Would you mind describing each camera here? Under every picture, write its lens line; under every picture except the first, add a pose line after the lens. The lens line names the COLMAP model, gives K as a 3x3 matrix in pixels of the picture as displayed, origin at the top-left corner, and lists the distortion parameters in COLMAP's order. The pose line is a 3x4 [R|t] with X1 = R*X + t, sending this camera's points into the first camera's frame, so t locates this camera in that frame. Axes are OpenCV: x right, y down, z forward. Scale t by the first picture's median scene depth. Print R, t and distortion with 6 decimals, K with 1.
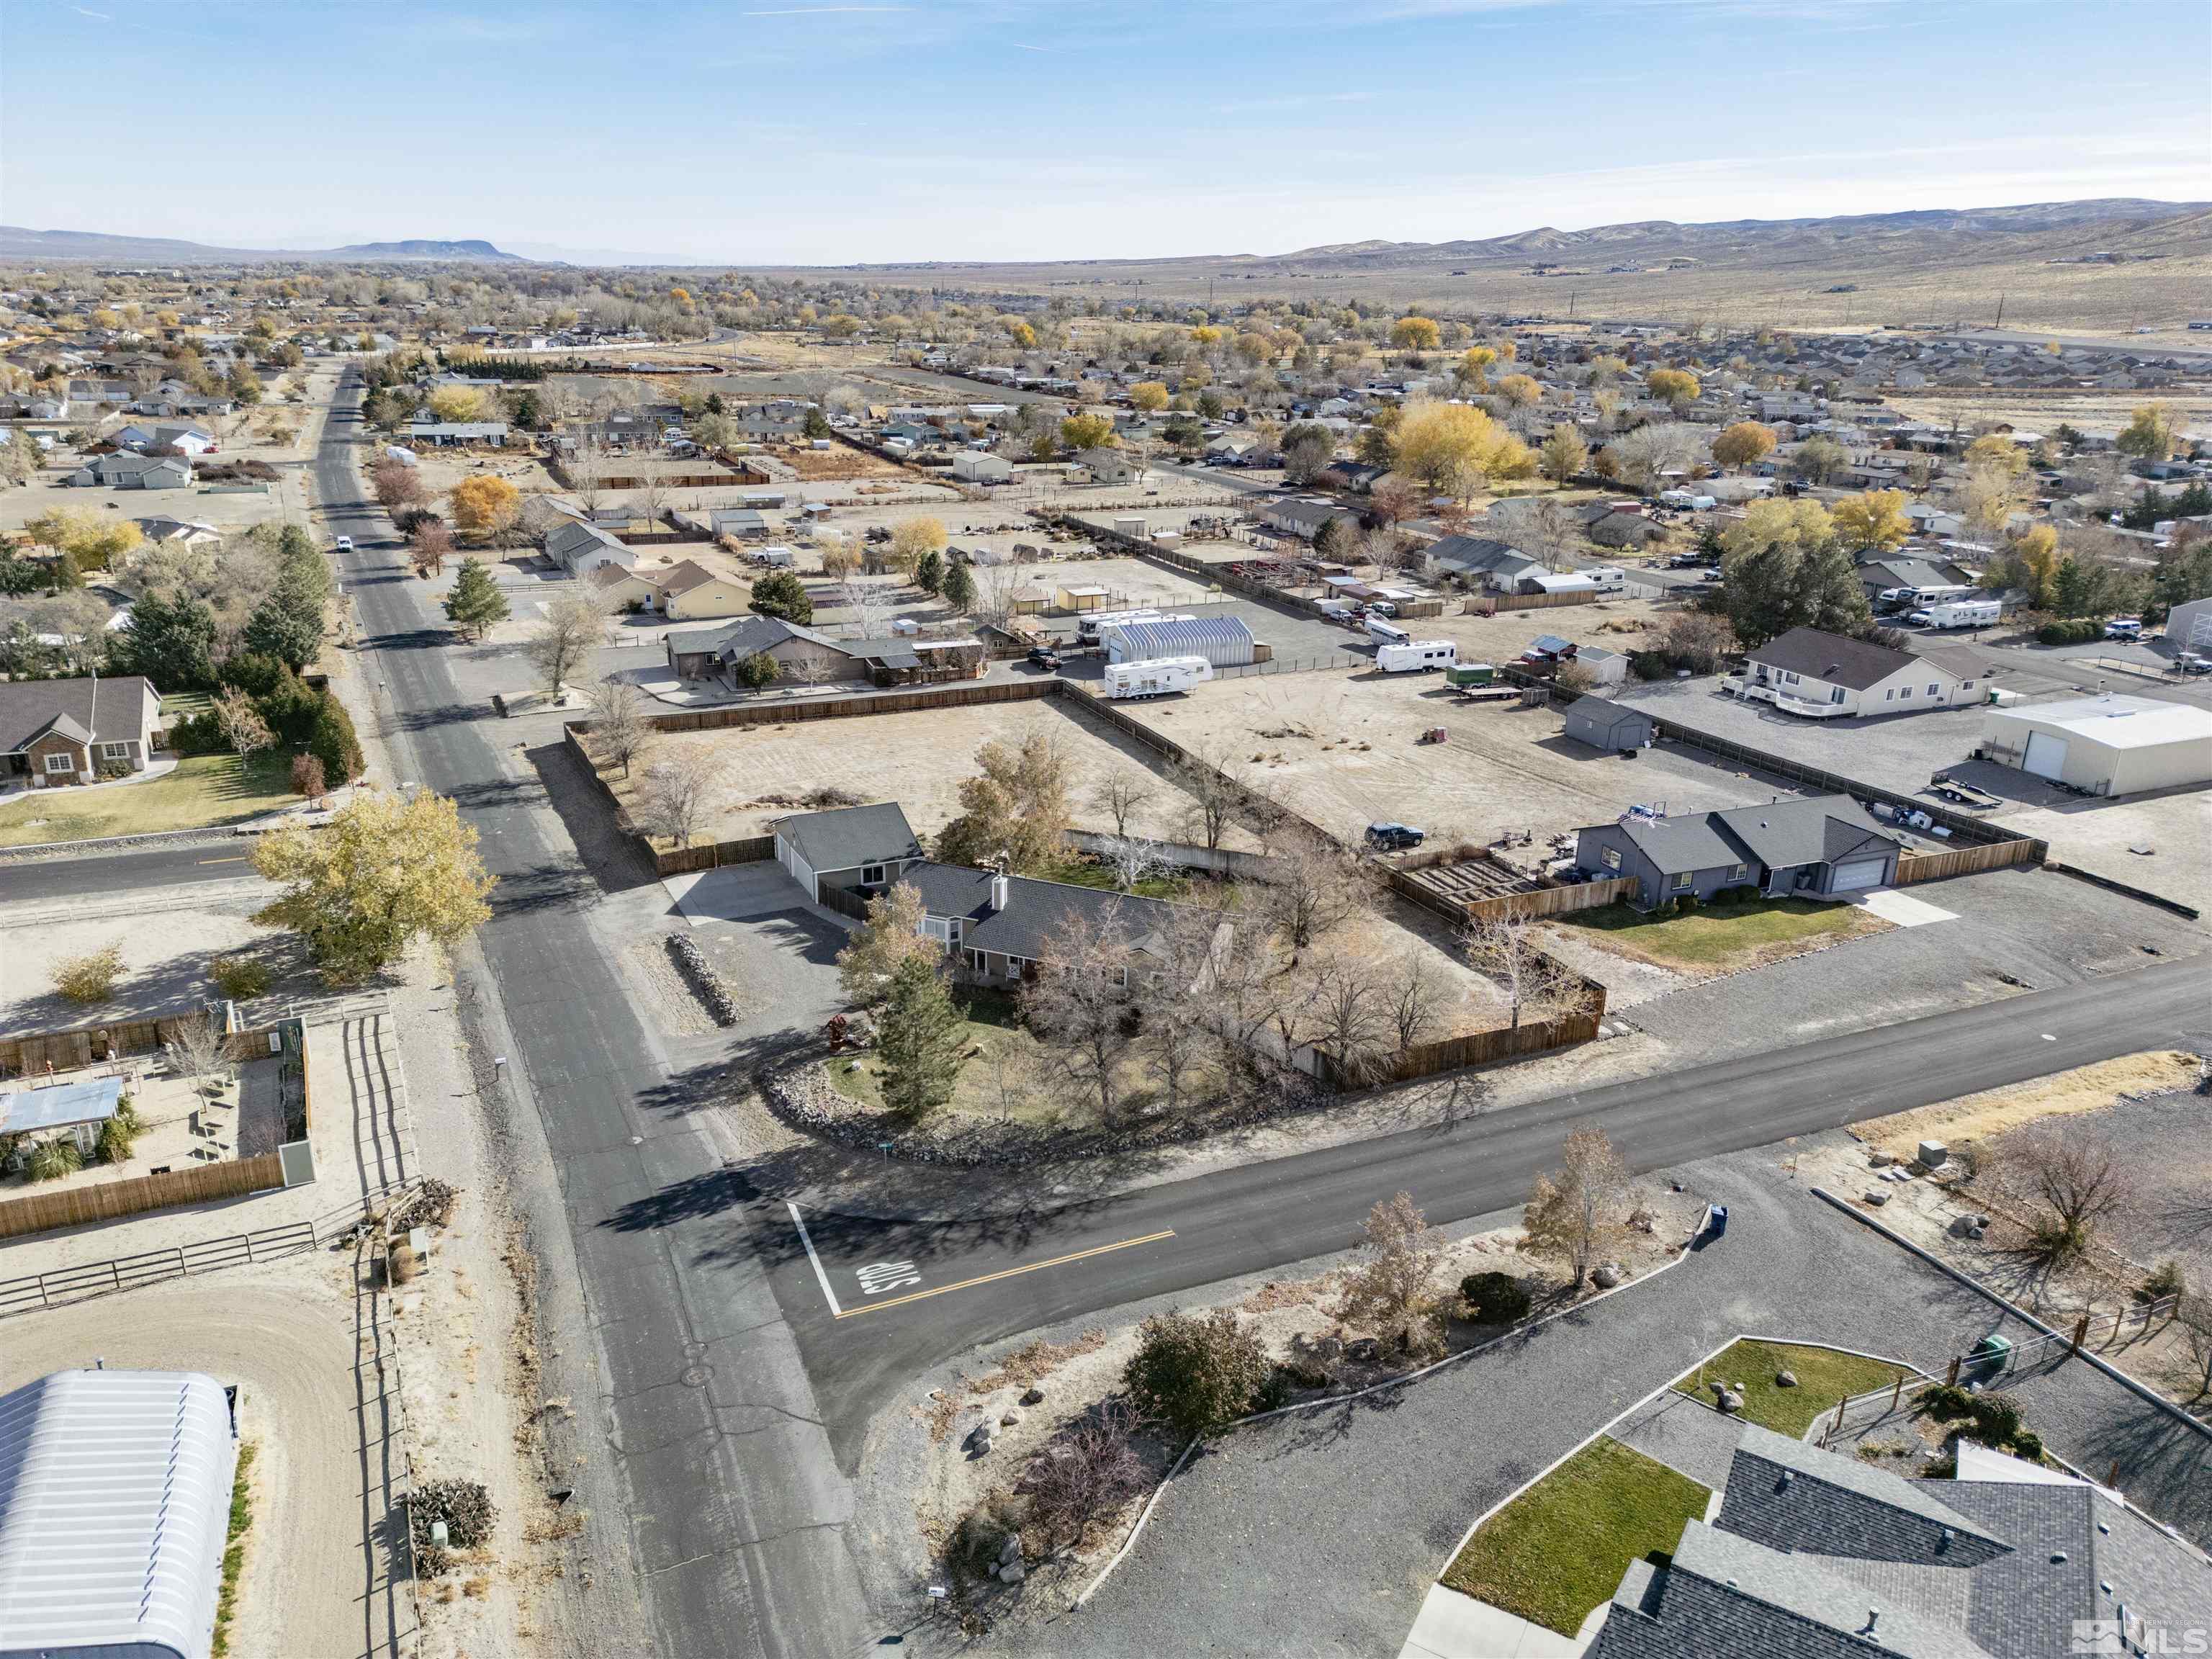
lens RADIAL K [[1548.7, 0, 1105.5], [0, 1548.7, 822.8], [0, 0, 1]] dist [0.044504, -0.022972]
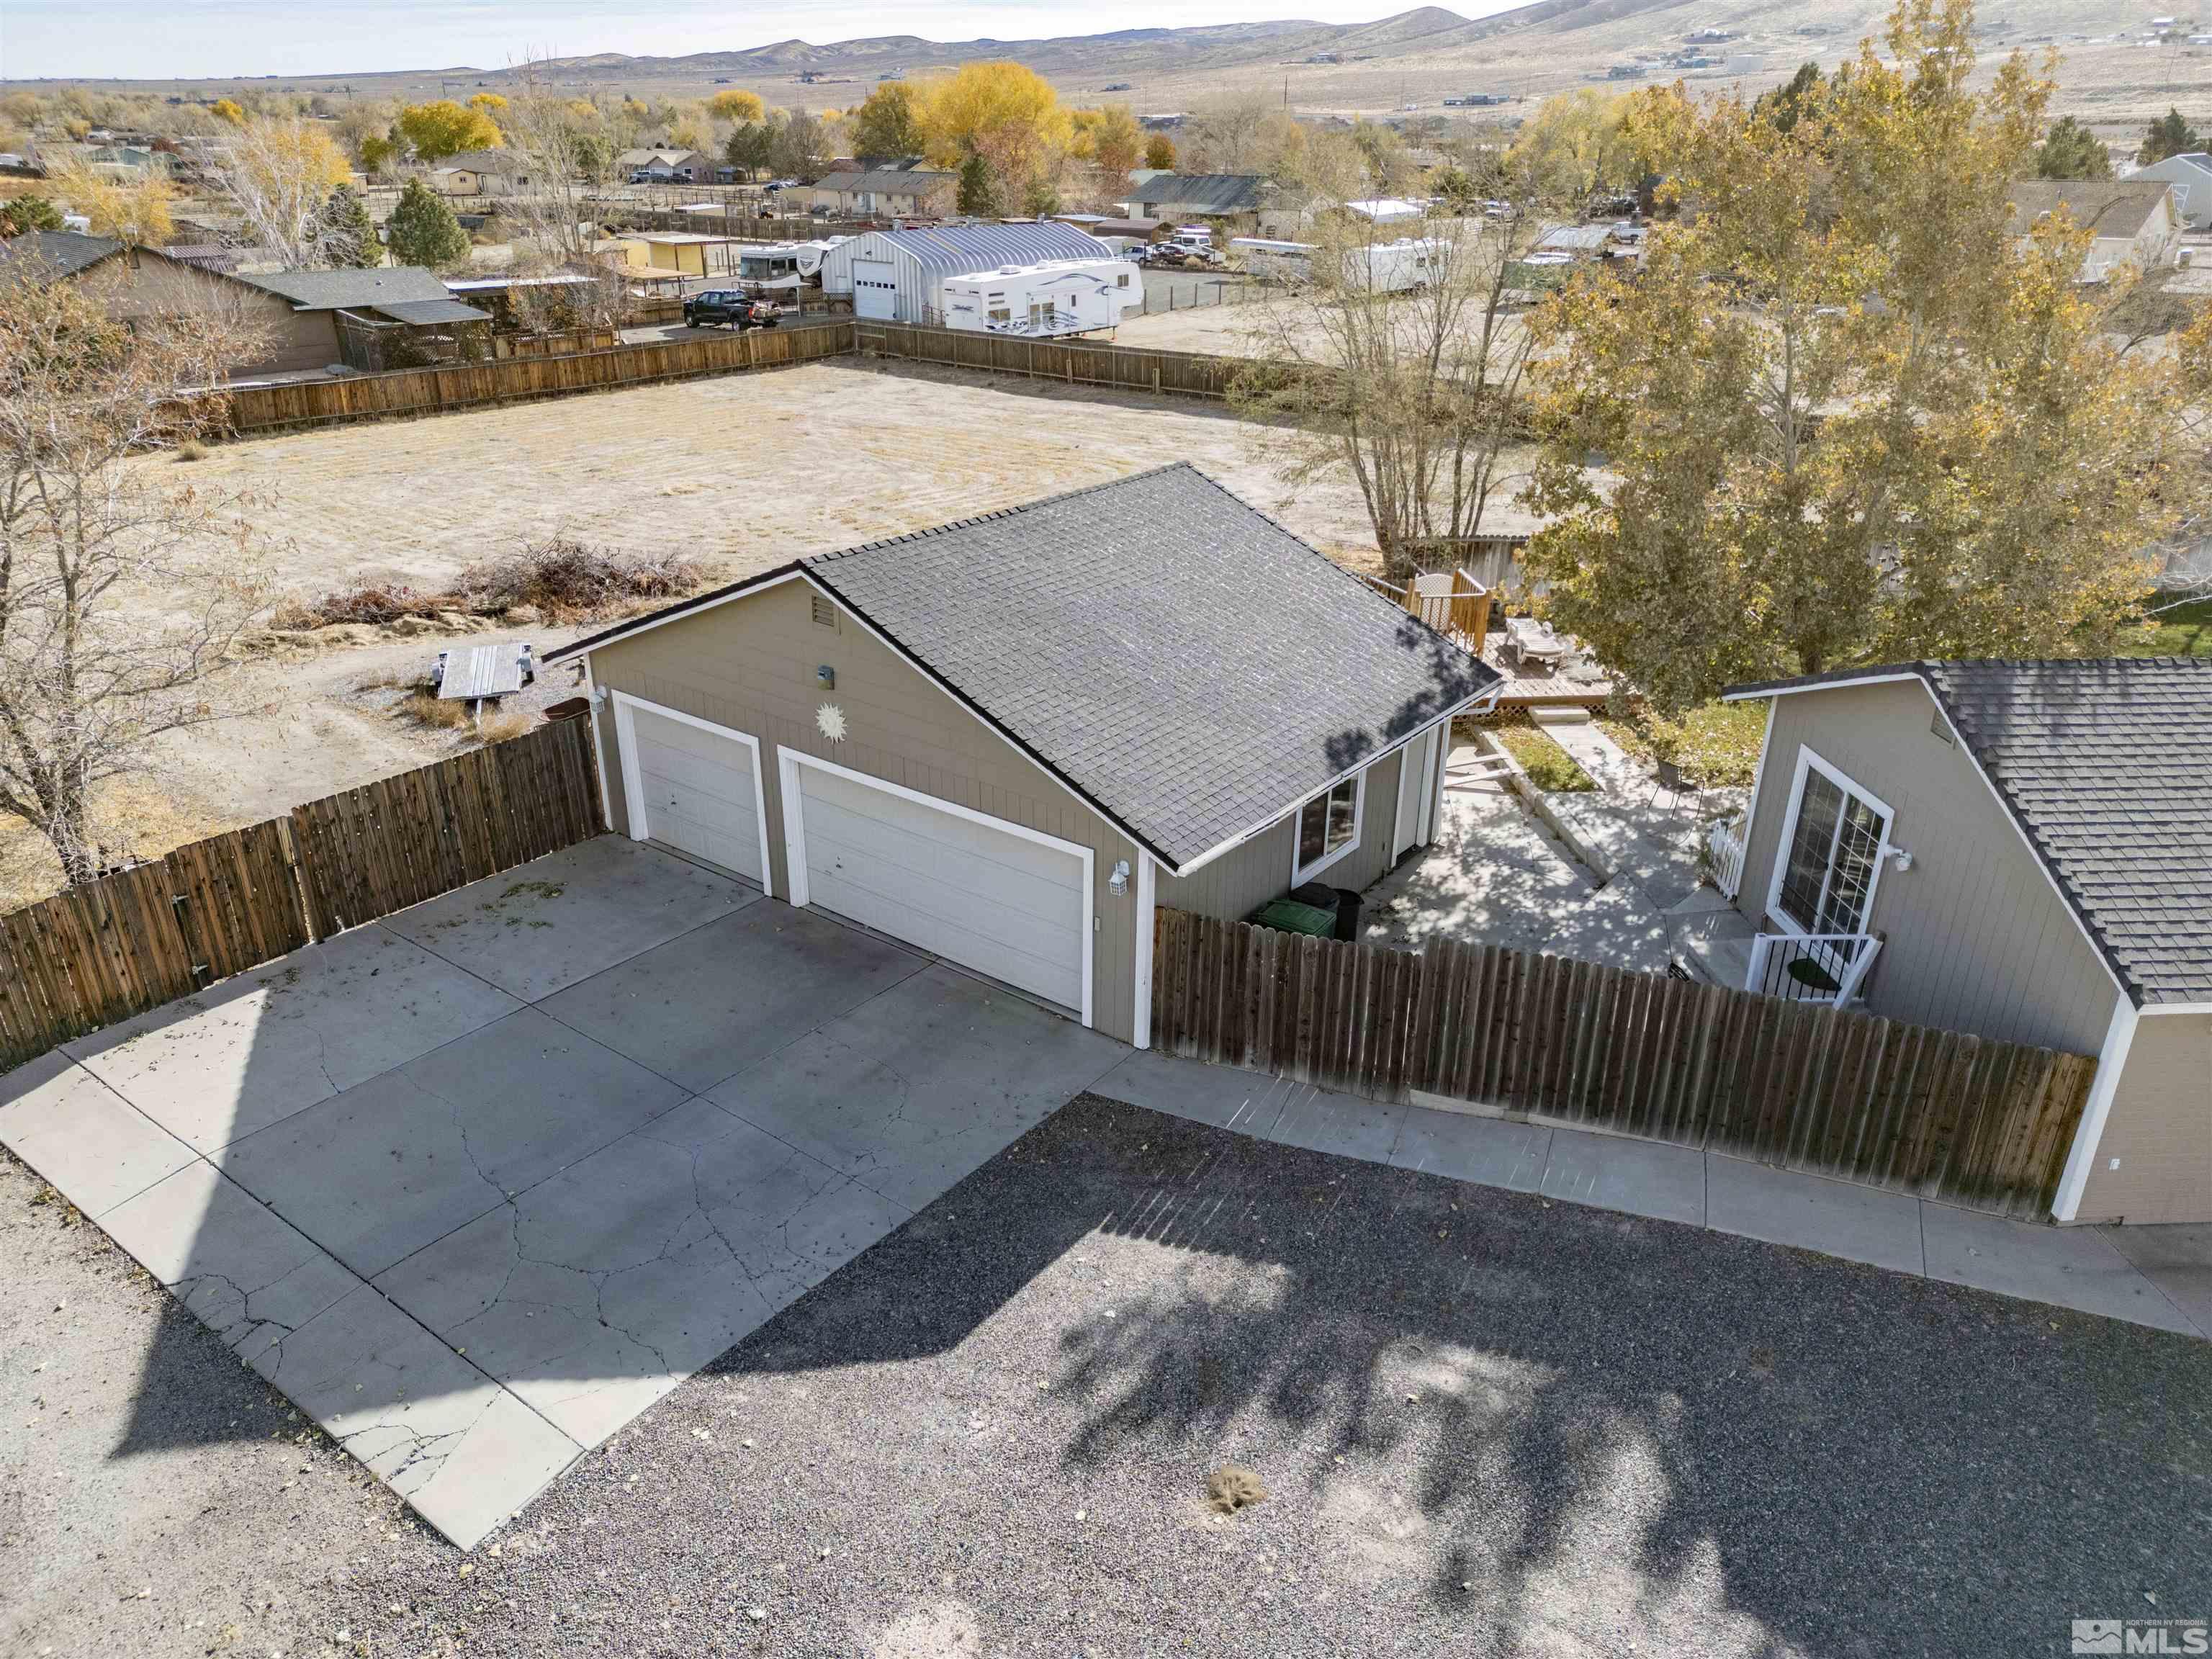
lens RADIAL K [[1548.7, 0, 1103.5], [0, 1548.7, 828.5], [0, 0, 1]] dist [0.044504, -0.022972]
pose [[0.903555, -0.188503, 0.384778, -0.163034], [0.151097, 0.980515, 0.125541, 0.005797], [-0.400946, -0.055294, 0.914432, 0.557002]]
